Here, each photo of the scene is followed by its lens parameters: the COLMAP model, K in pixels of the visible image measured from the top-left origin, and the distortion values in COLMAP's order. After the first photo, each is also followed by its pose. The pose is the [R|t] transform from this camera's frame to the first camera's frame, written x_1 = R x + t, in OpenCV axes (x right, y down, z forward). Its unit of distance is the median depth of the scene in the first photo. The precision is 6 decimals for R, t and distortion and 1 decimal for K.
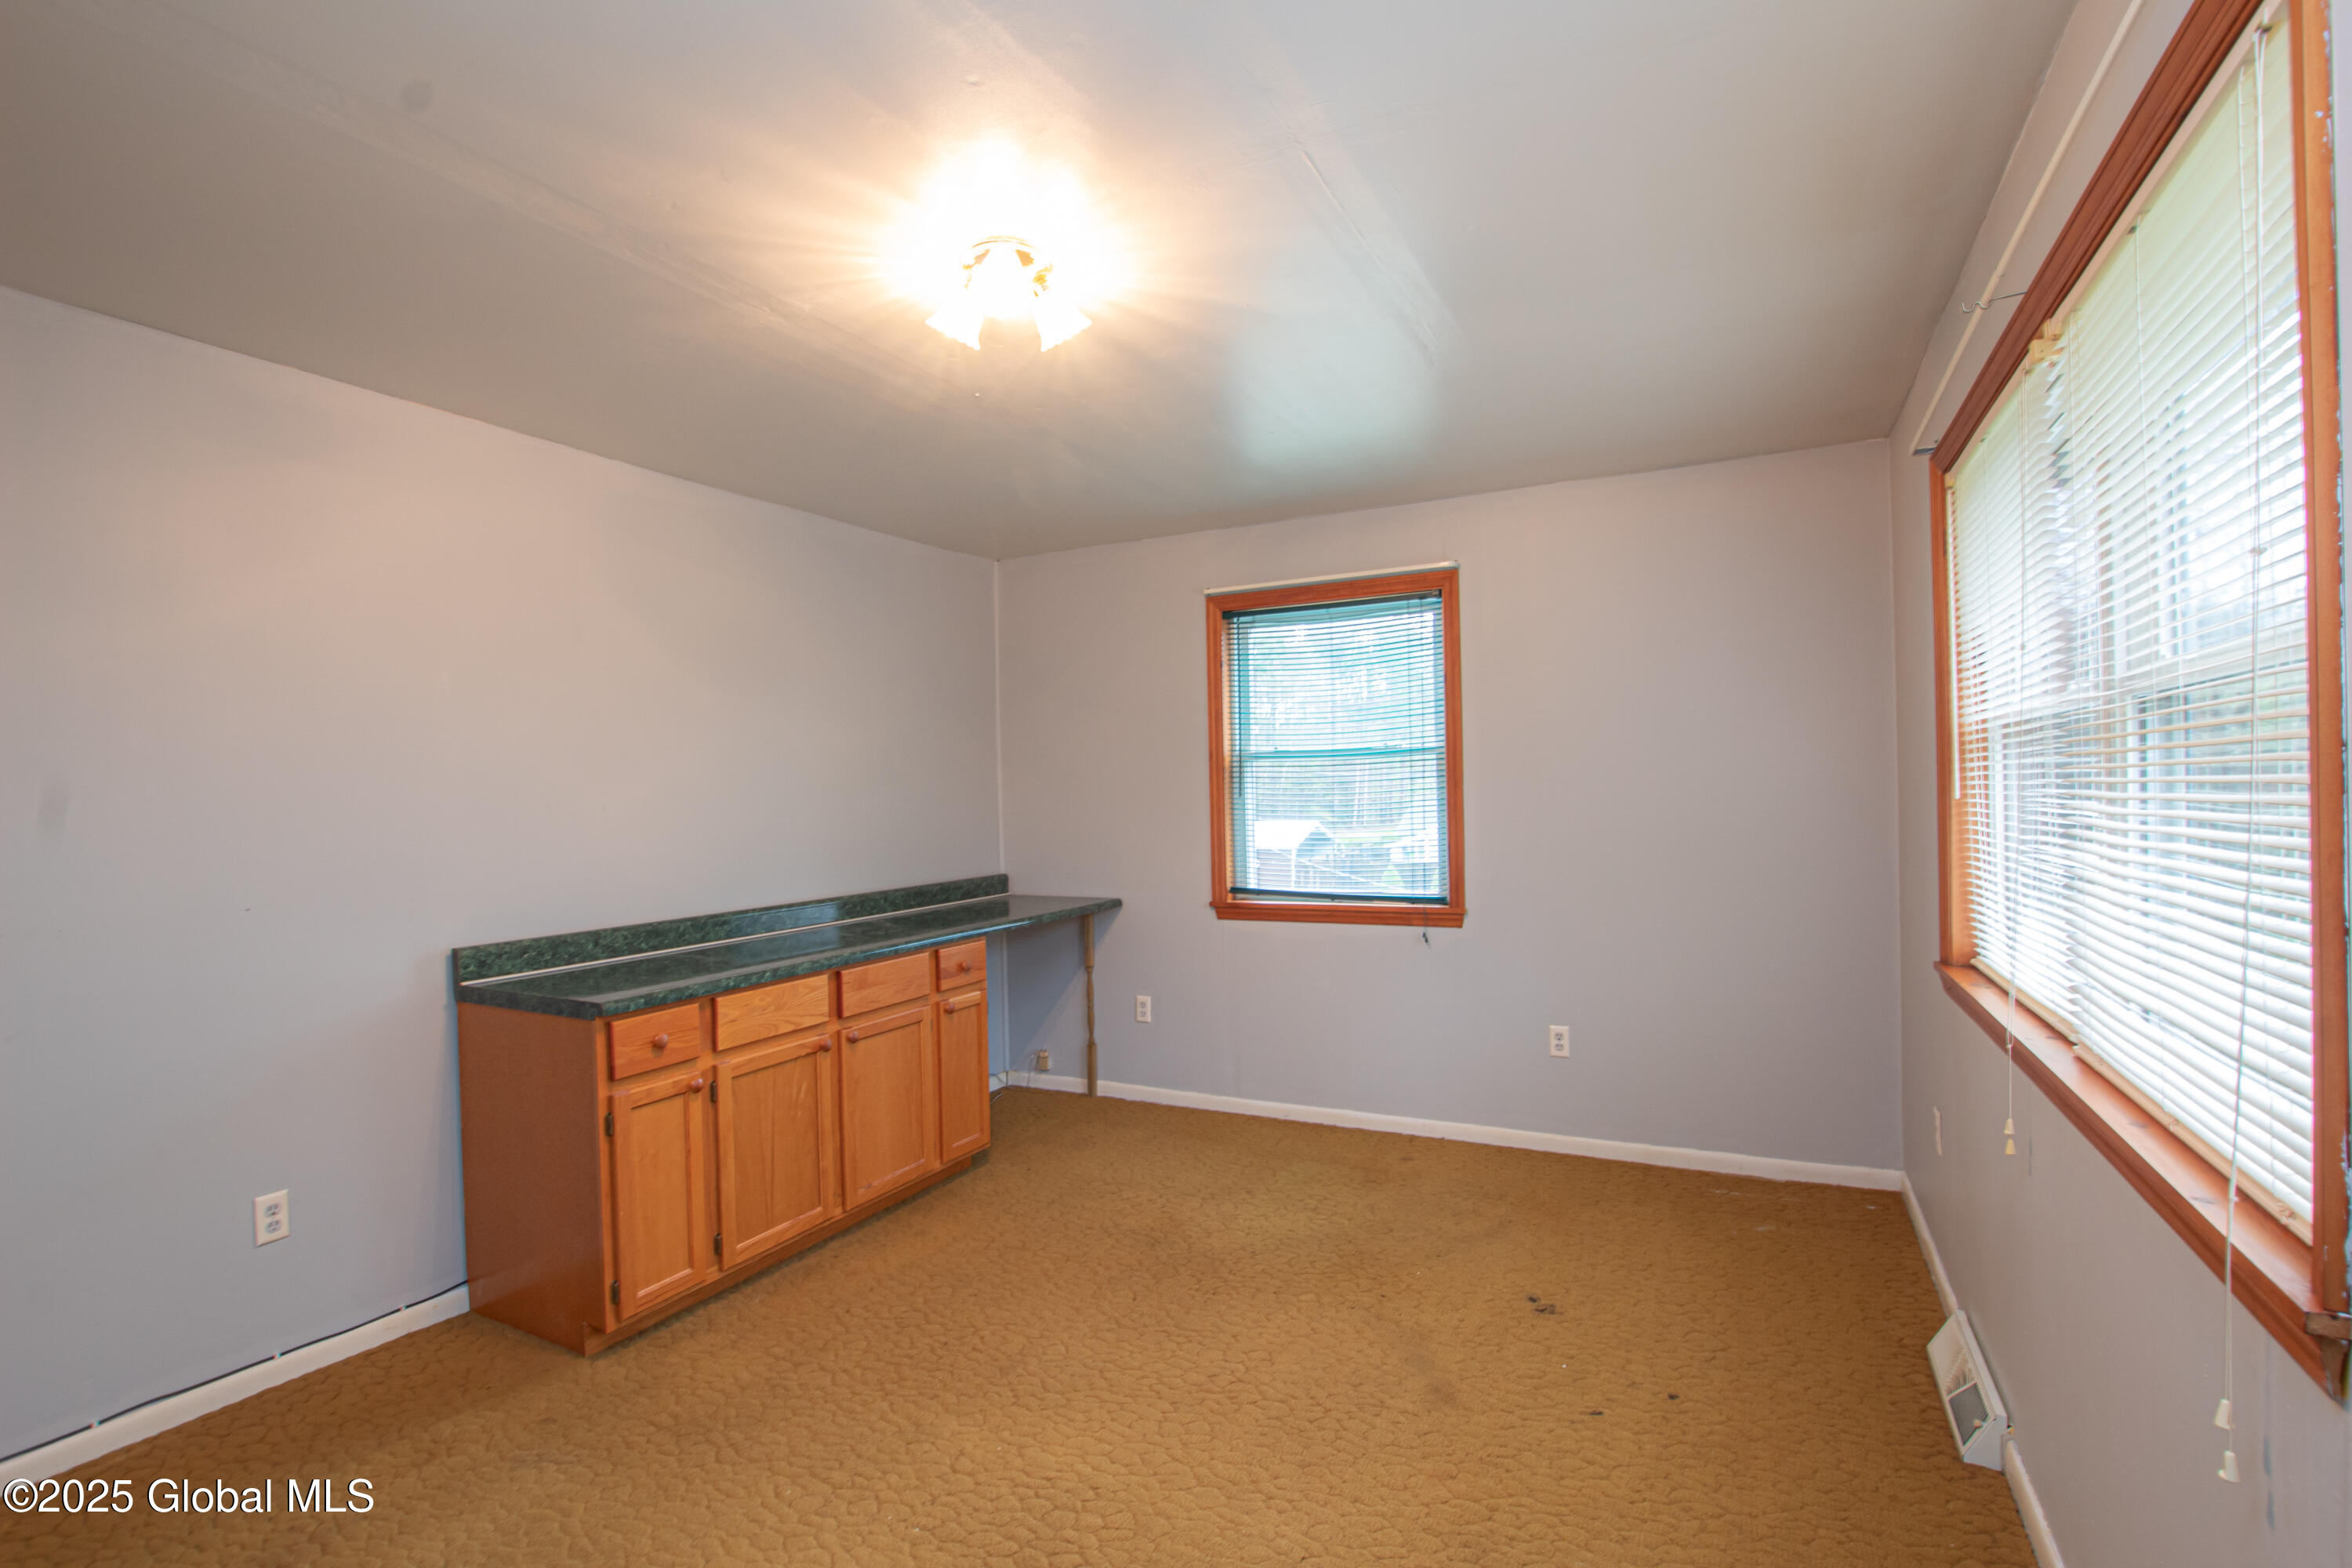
lens RADIAL K [[1079.6, 0, 1173.3], [0, 1079.6, 796.0], [0, 0, 1]] dist [-0.000143, 0.000034]
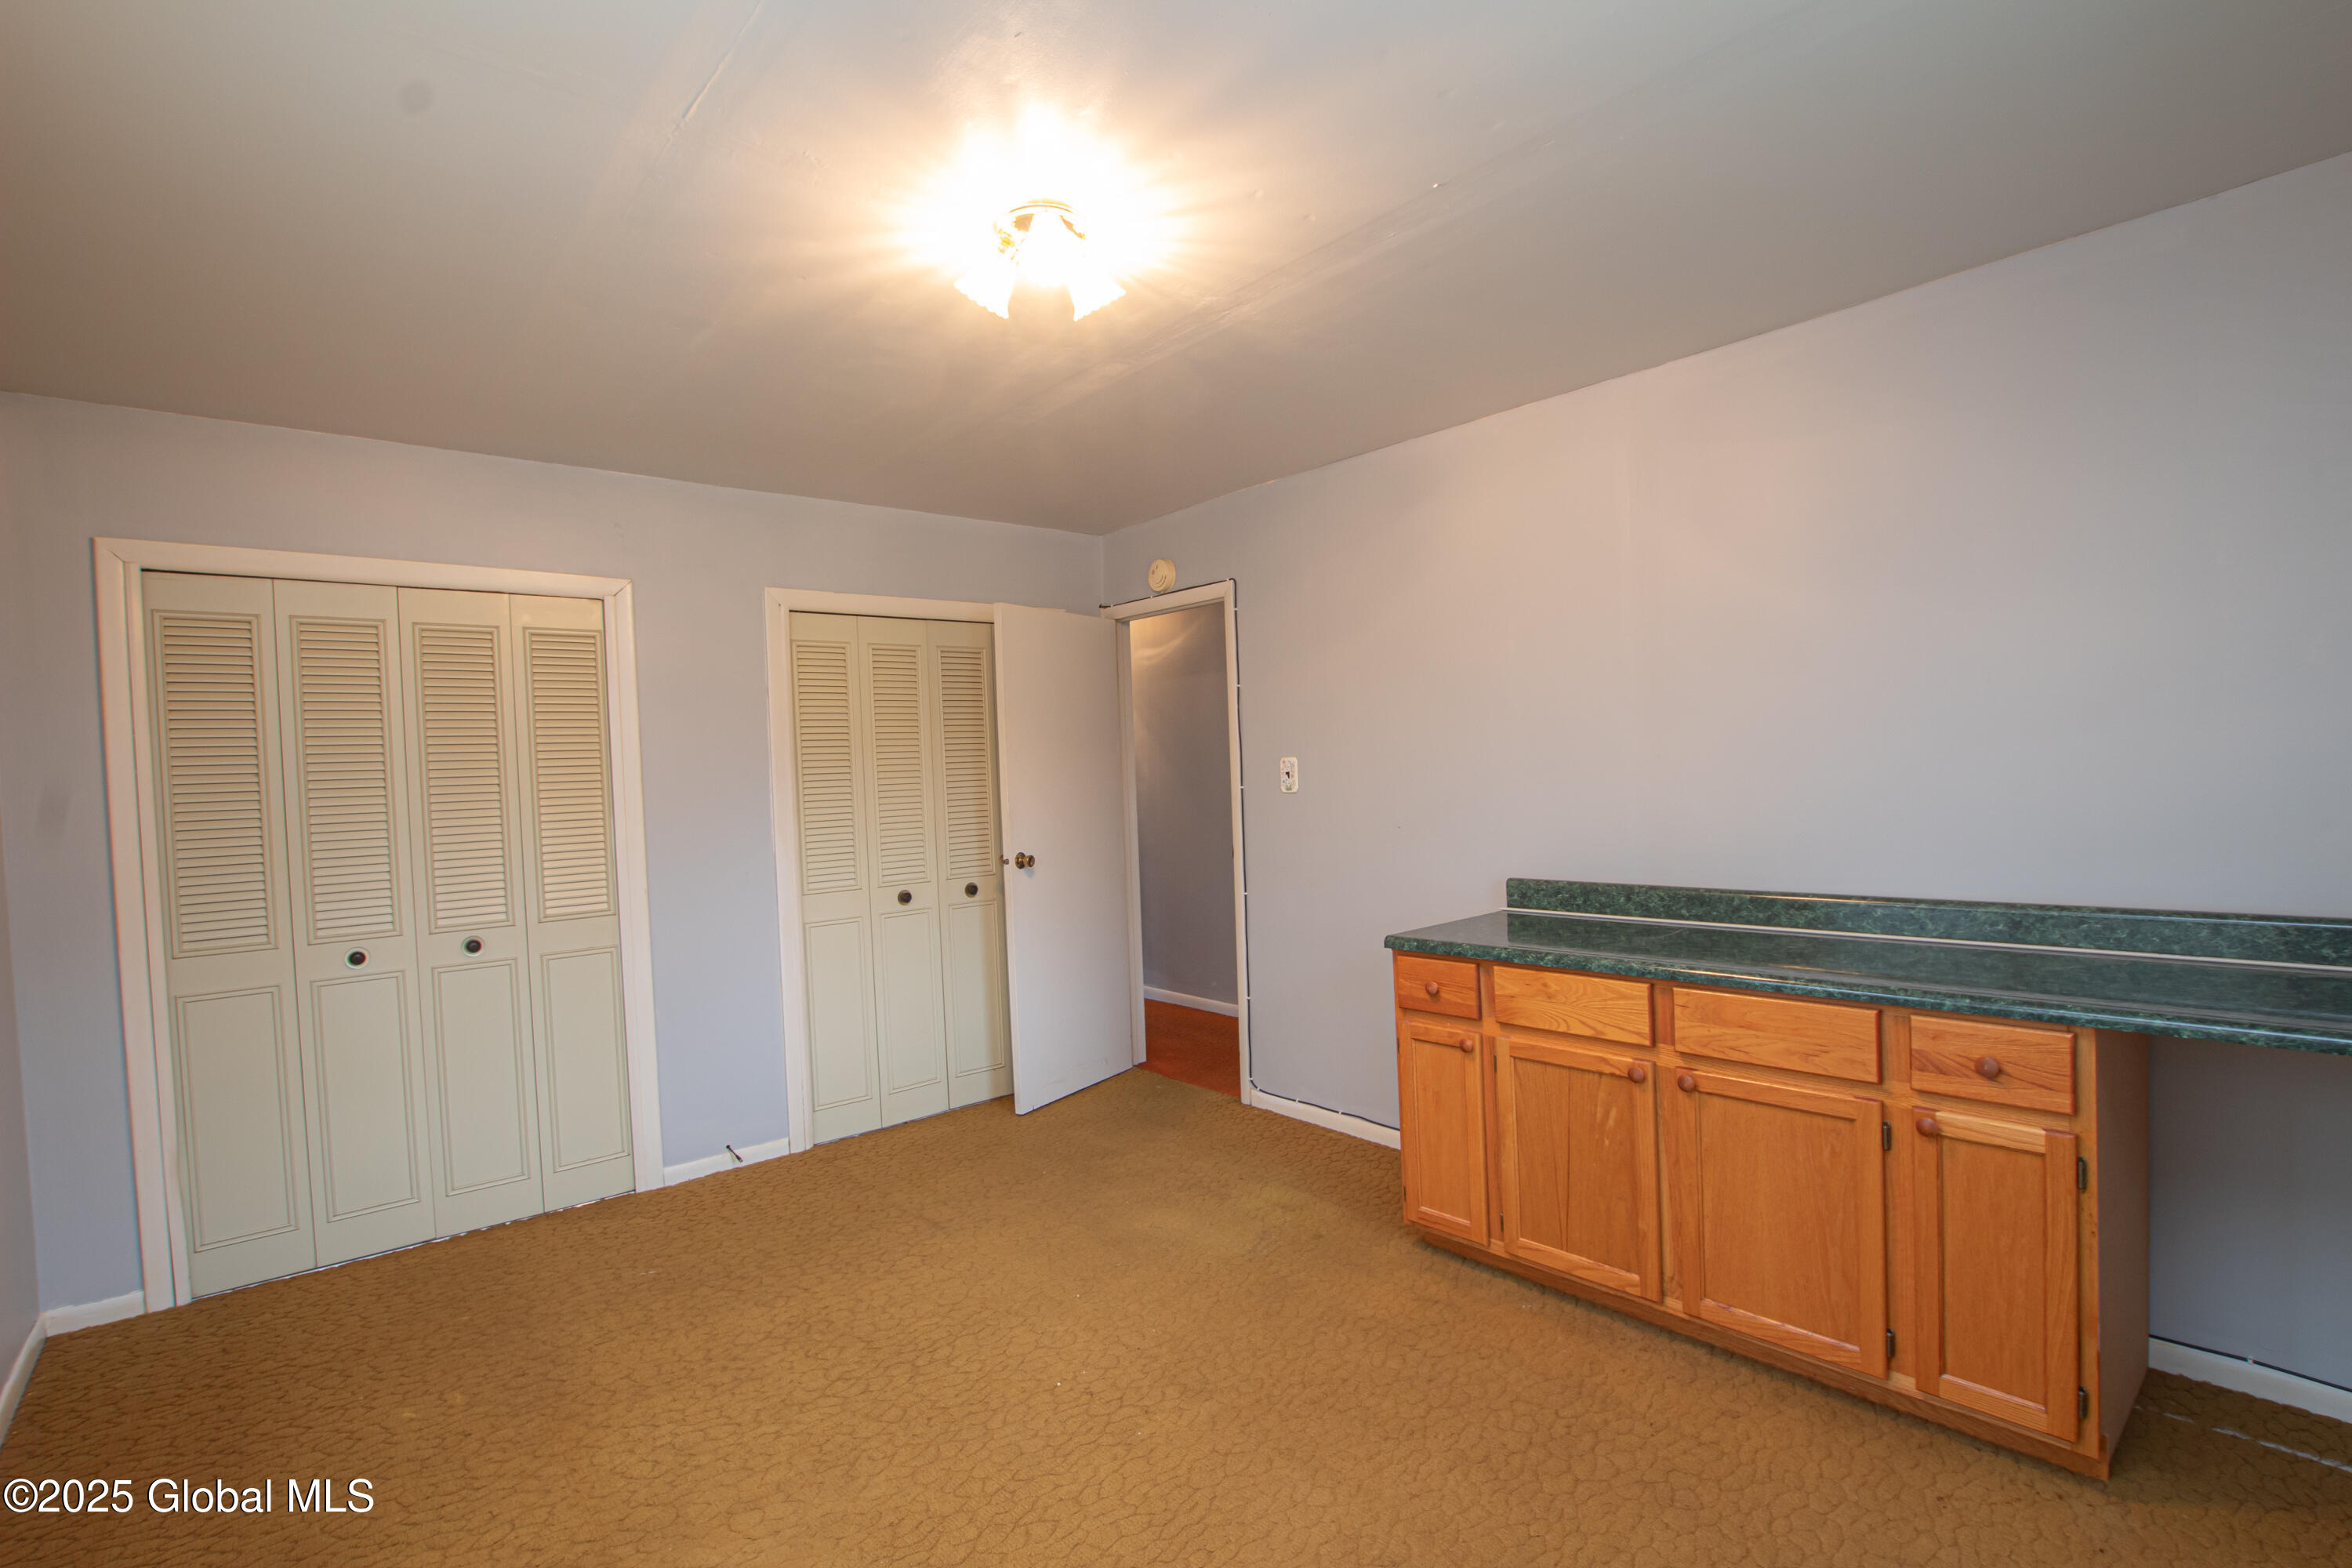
lens RADIAL K [[1079.6, 0, 1178.0], [0, 1079.6, 779.4], [0, 0, 1]] dist [-0.000143, 0.000034]
pose [[-0.346723, 0.046573, -0.936811, 0.506103], [0.047250, 0.998366, 0.032146, -0.019400], [0.936777, -0.033119, -0.348357, 0.973509]]
